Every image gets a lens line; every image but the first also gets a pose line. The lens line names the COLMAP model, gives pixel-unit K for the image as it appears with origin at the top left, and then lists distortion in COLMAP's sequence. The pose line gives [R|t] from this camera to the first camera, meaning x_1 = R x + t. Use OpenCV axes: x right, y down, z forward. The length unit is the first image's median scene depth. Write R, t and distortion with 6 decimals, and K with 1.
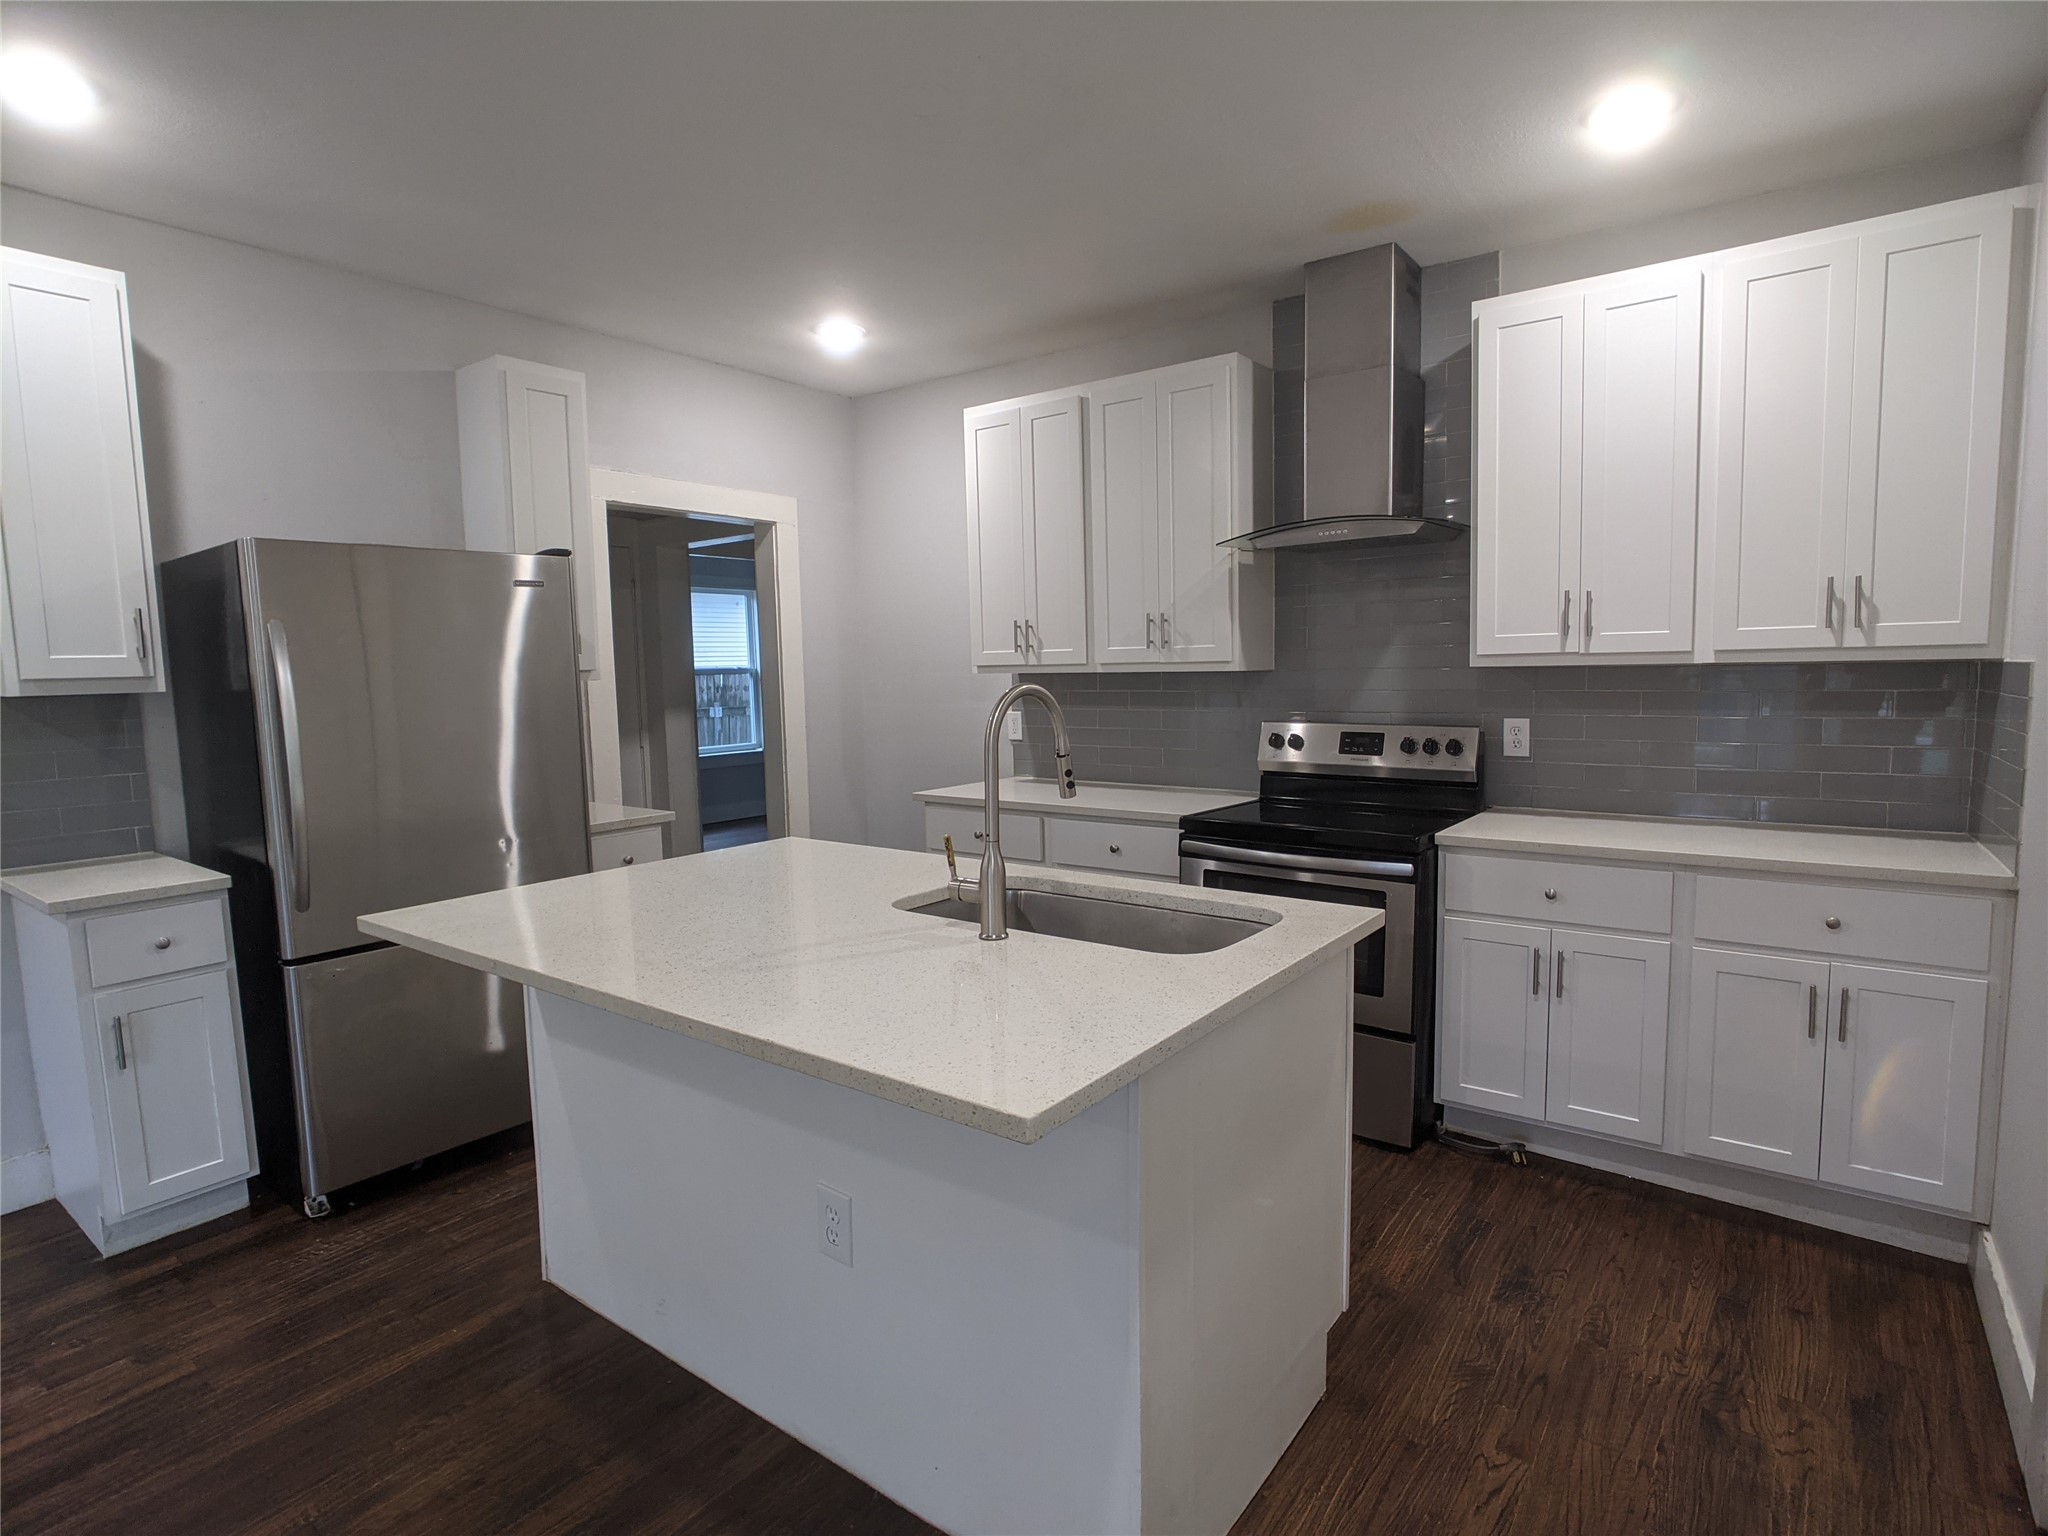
lens RADIAL K [[1057.7, 0, 1051.1], [0, 1057.7, 762.4], [0, 0, 1]] dist [-0.014032, 0.000644]
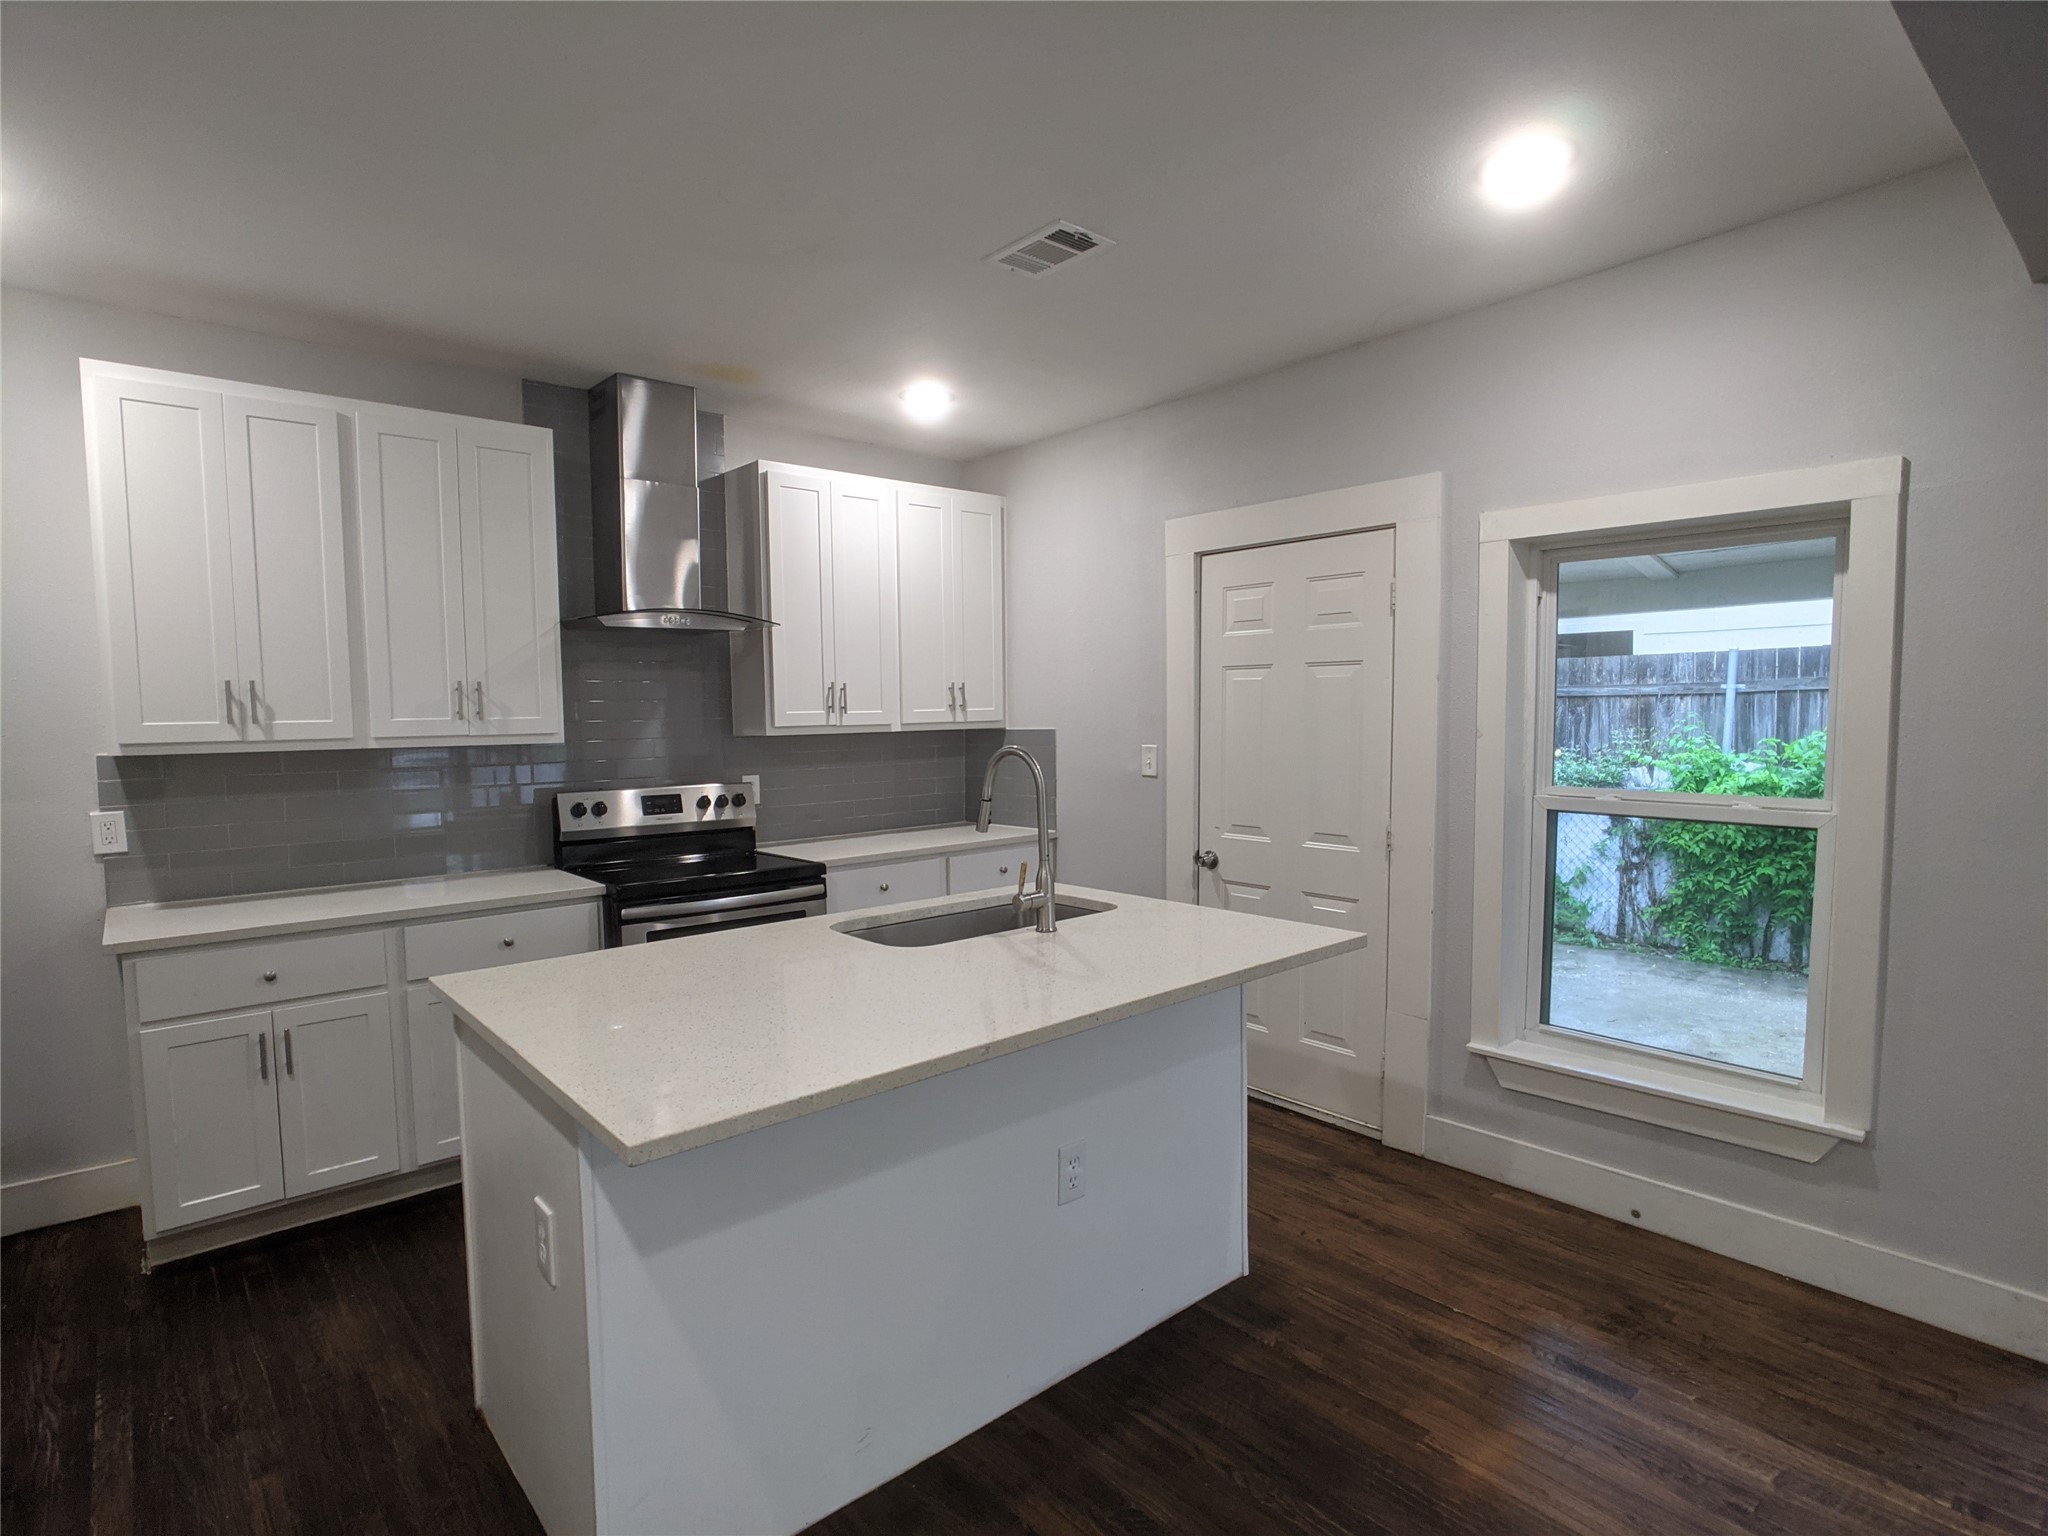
lens RADIAL K [[1053.9, 0, 1011.0], [0, 1053.9, 784.1], [0, 0, 1]] dist [-0.010881, 0.000459]
pose [[0.228271, -0.052790, 0.972165, -0.762566], [0.099936, 0.994525, 0.030538, -0.038826], [-0.968455, 0.090183, 0.232297, 0.390418]]
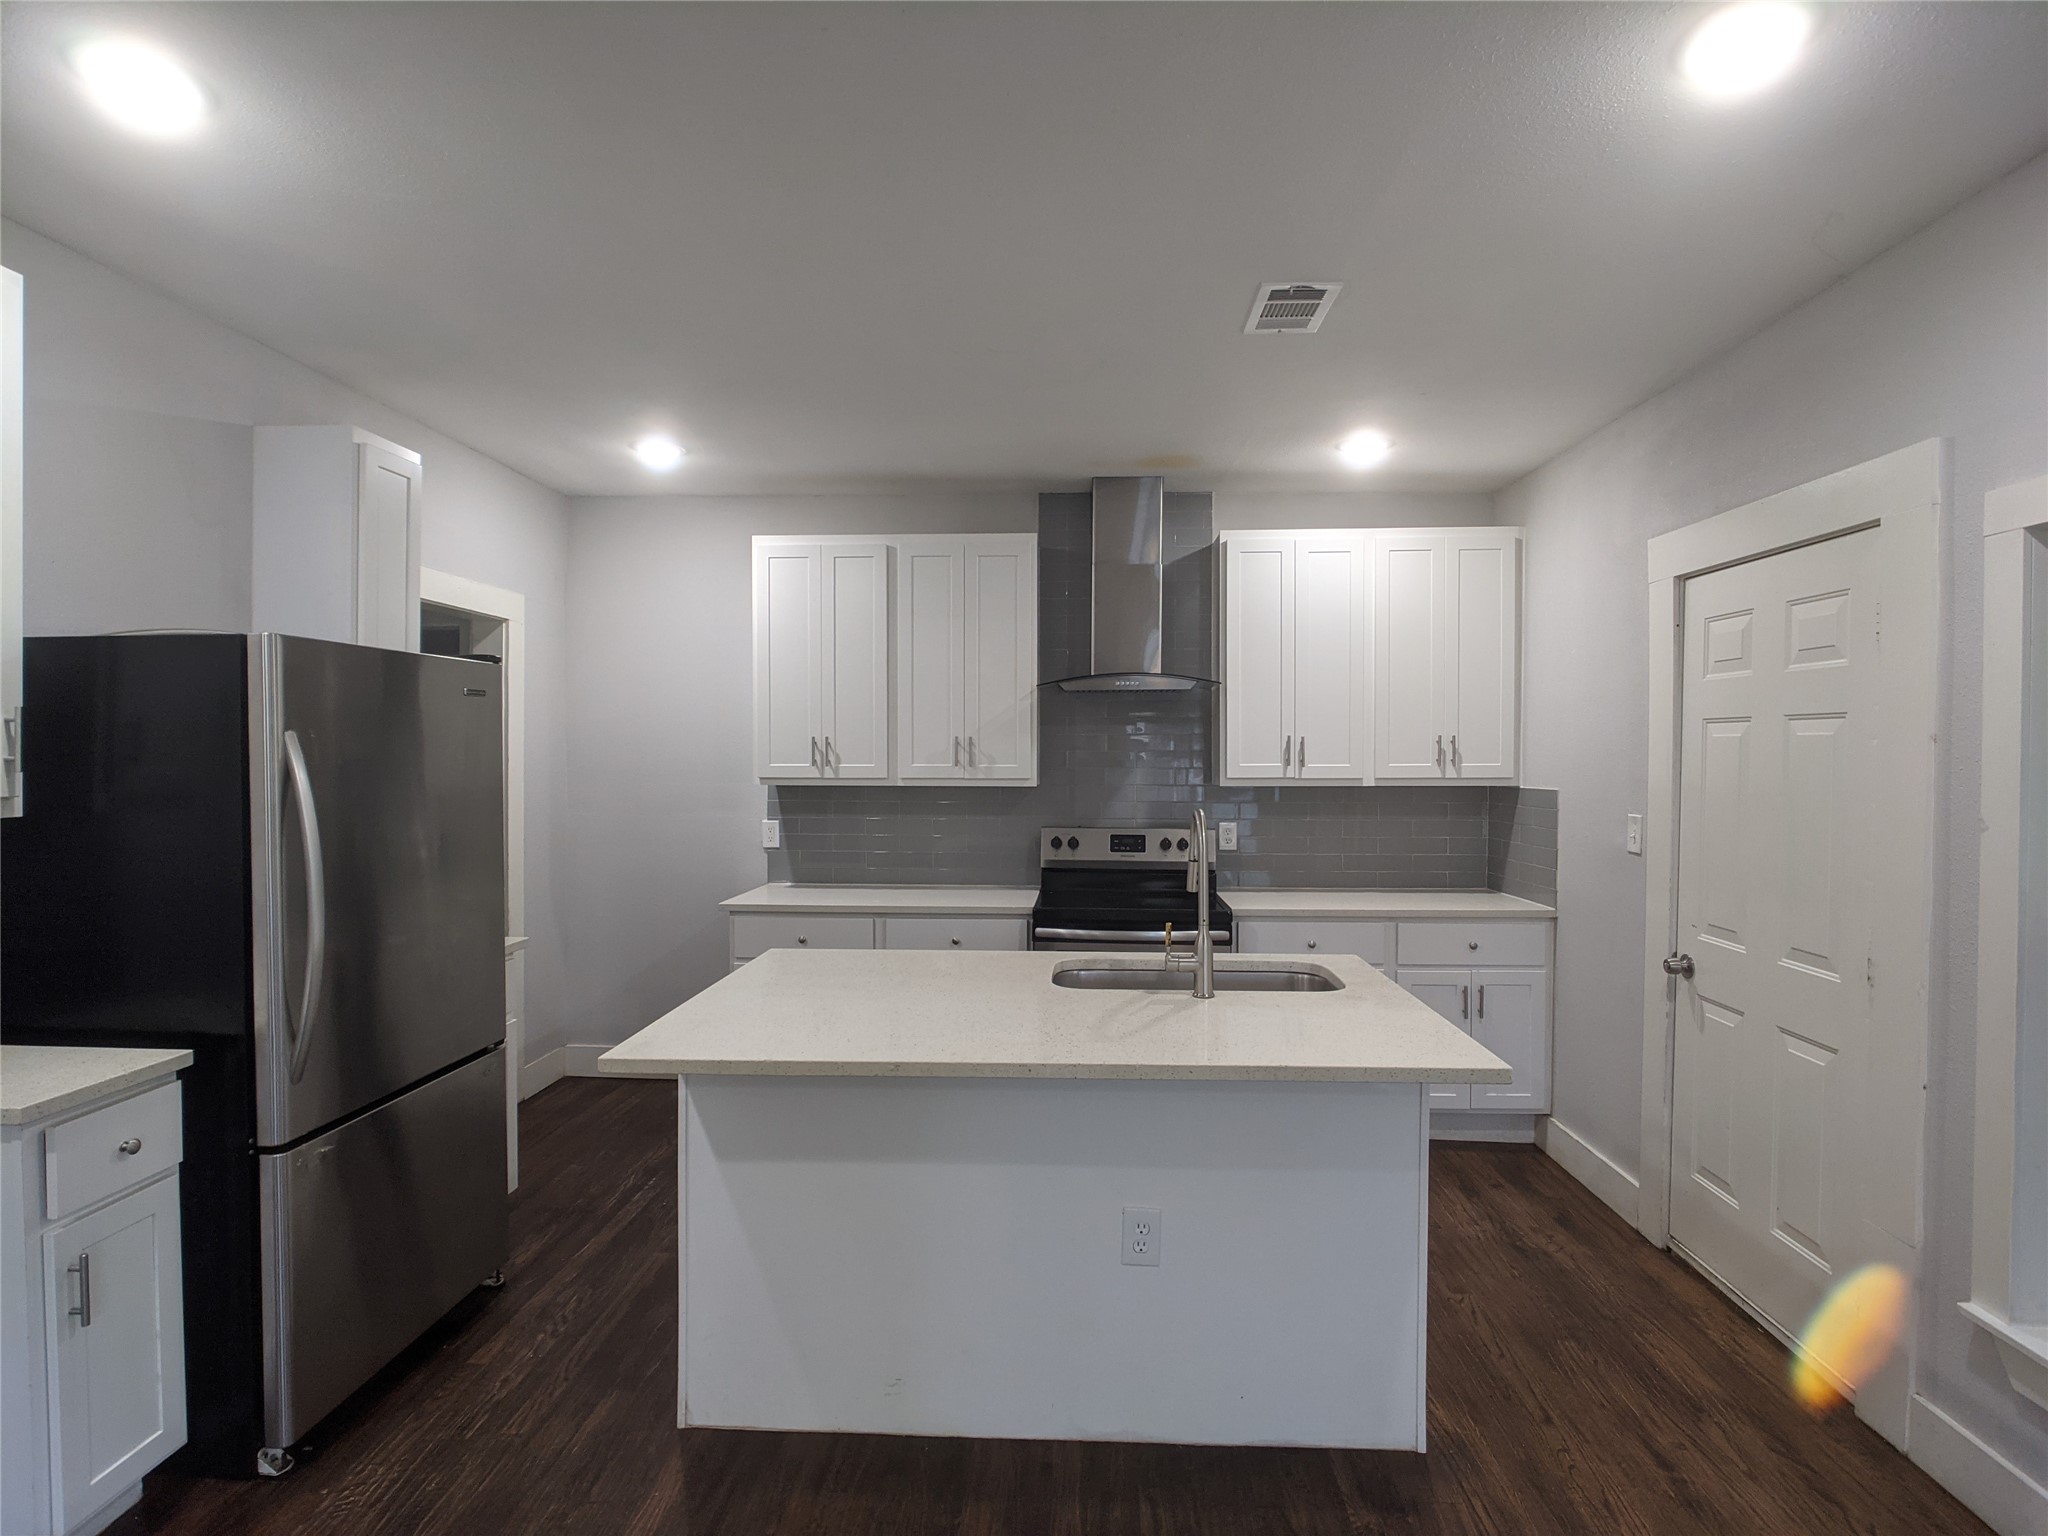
lens RADIAL K [[1059.5, 0, 1024.0], [0, 1059.5, 768.0], [0, 0, 1]] dist [-0.008498, 0.000593]
pose [[0.836002, 0.012202, 0.548591, -0.551972], [0.033785, 0.996711, -0.073655, -0.019652], [-0.547685, 0.080110, 0.832840, -0.016941]]
